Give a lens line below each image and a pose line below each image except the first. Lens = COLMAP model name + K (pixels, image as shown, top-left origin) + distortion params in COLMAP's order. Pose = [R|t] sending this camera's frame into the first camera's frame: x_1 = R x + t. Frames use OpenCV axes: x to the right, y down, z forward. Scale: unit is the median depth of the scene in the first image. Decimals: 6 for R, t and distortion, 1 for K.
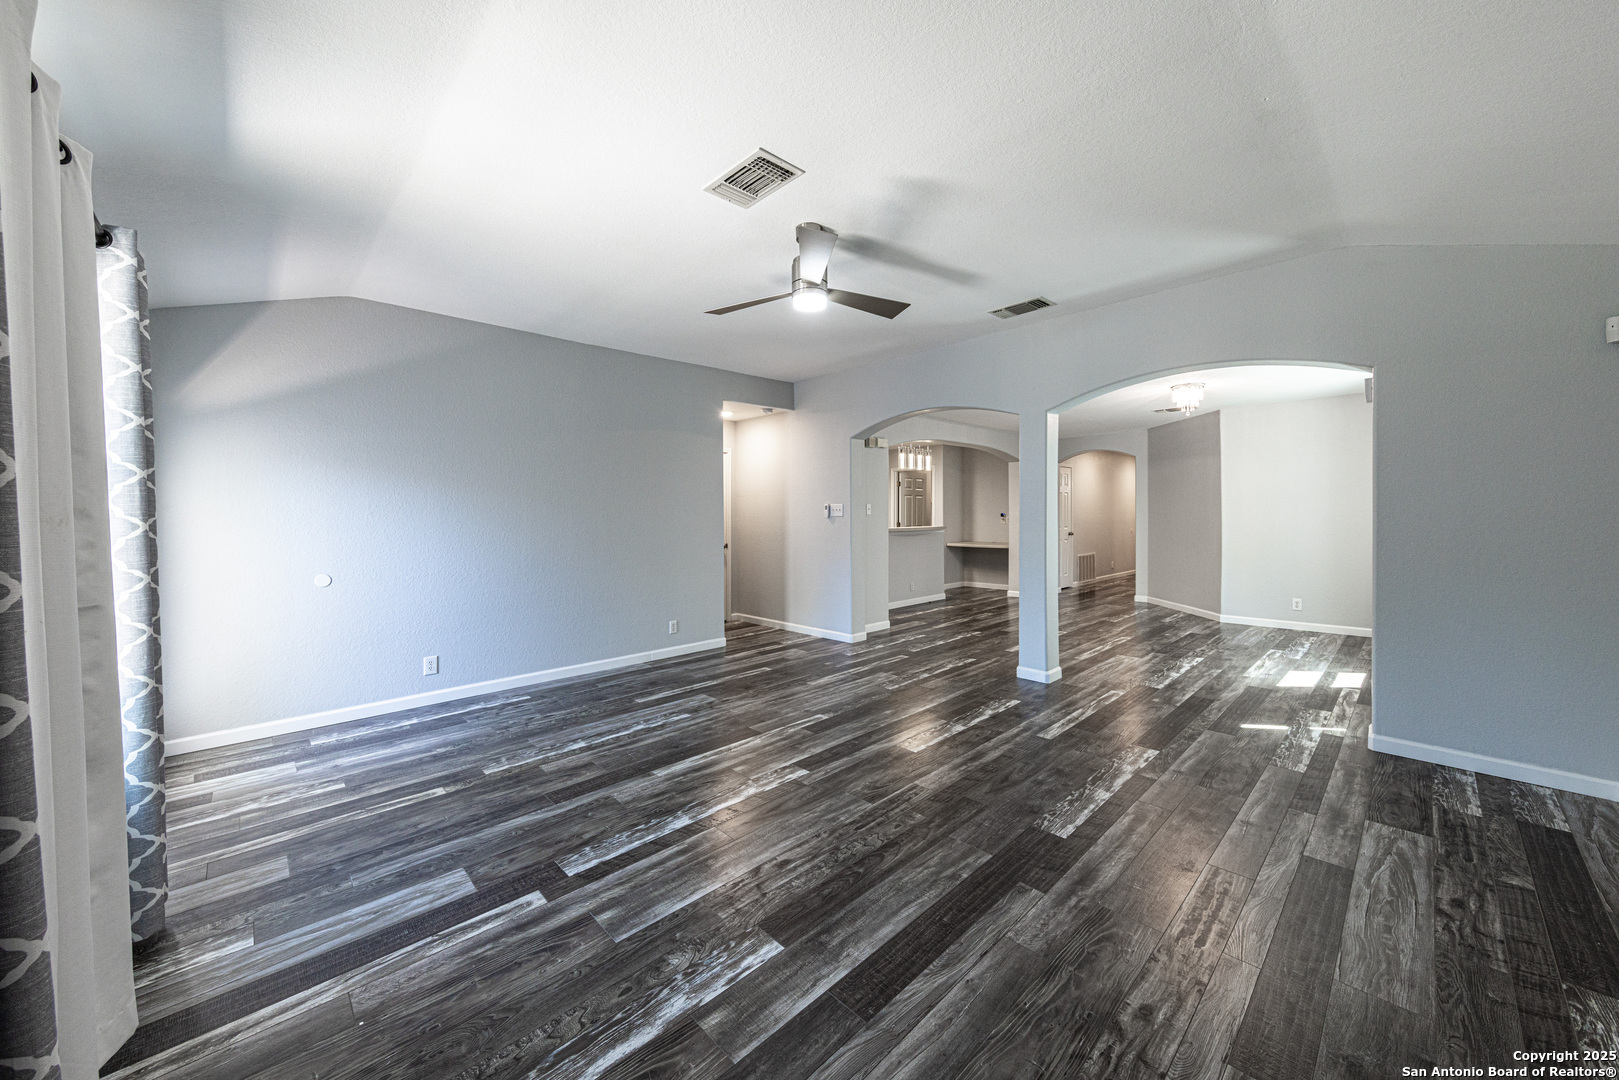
lens RADIAL K [[571.2, 0, 804.8], [0, 571.2, 527.7], [0, 0, 1]] dist [0.000398, 0.000014]
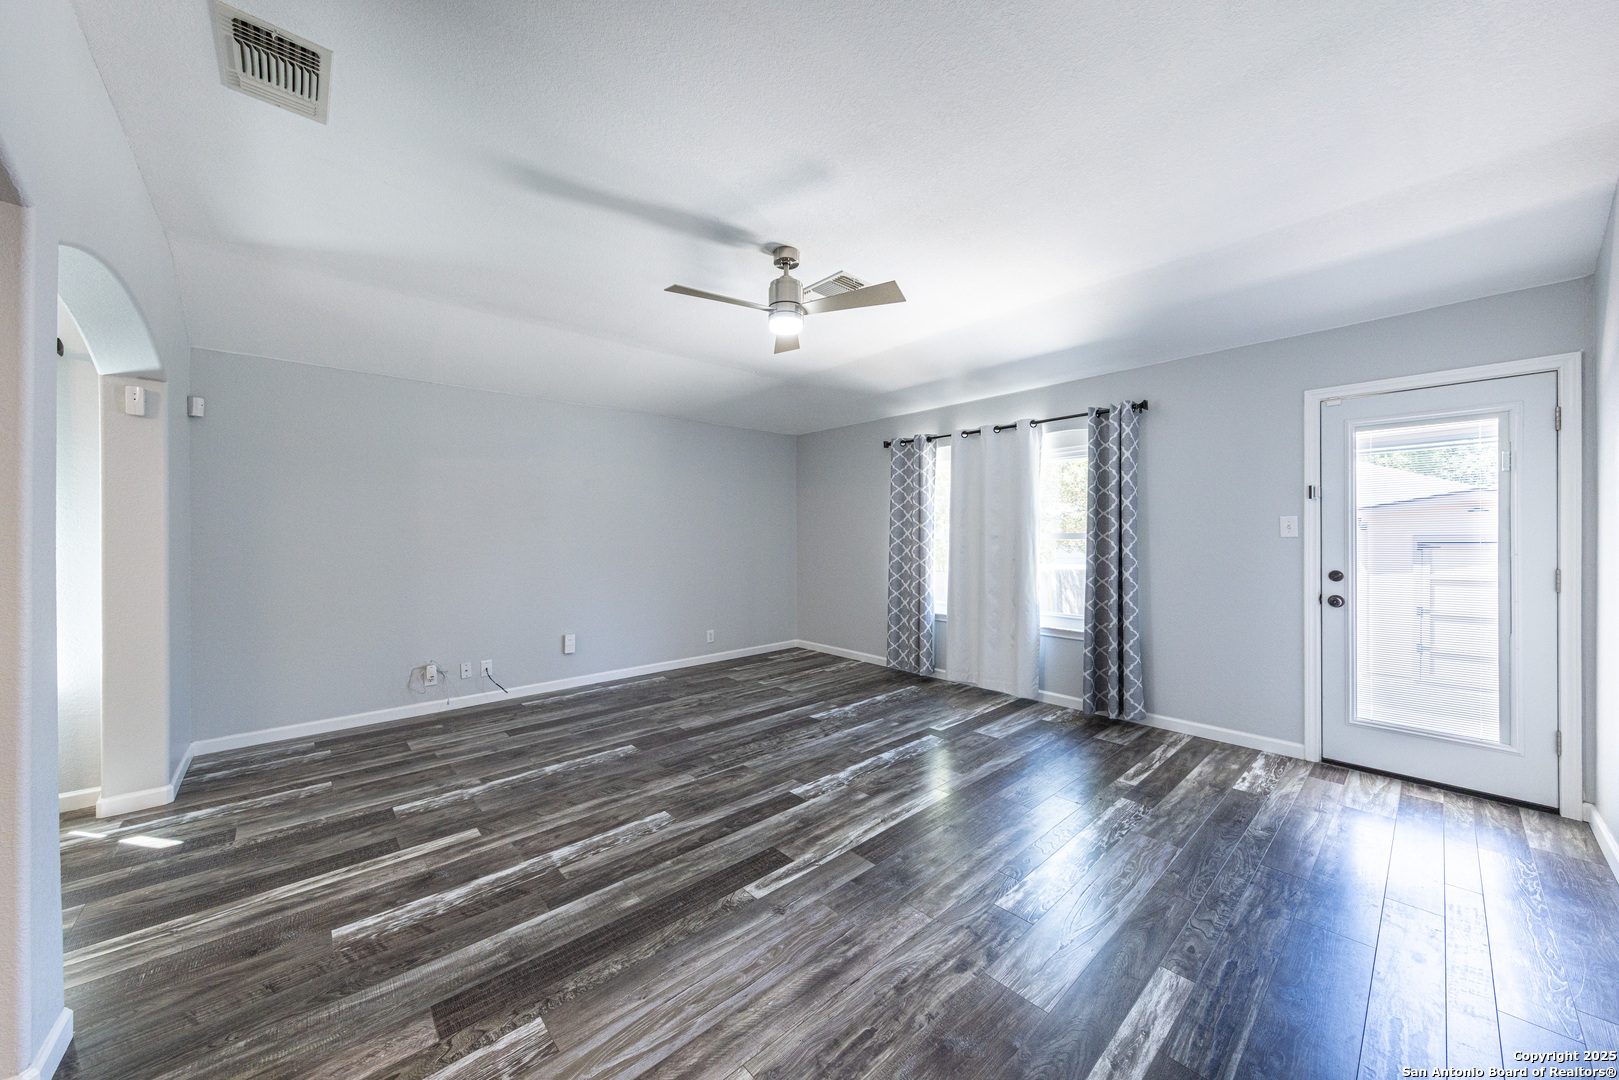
lens RADIAL K [[571.2, 0, 815.5], [0, 571.2, 531.8], [0, 0, 1]] dist [0.000398, 0.000014]
pose [[-0.999898, 0.013788, 0.003744, -0.046430], [0.013860, 0.999707, 0.019846, -0.047488], [-0.003469, 0.019896, -0.999796, 1.954921]]
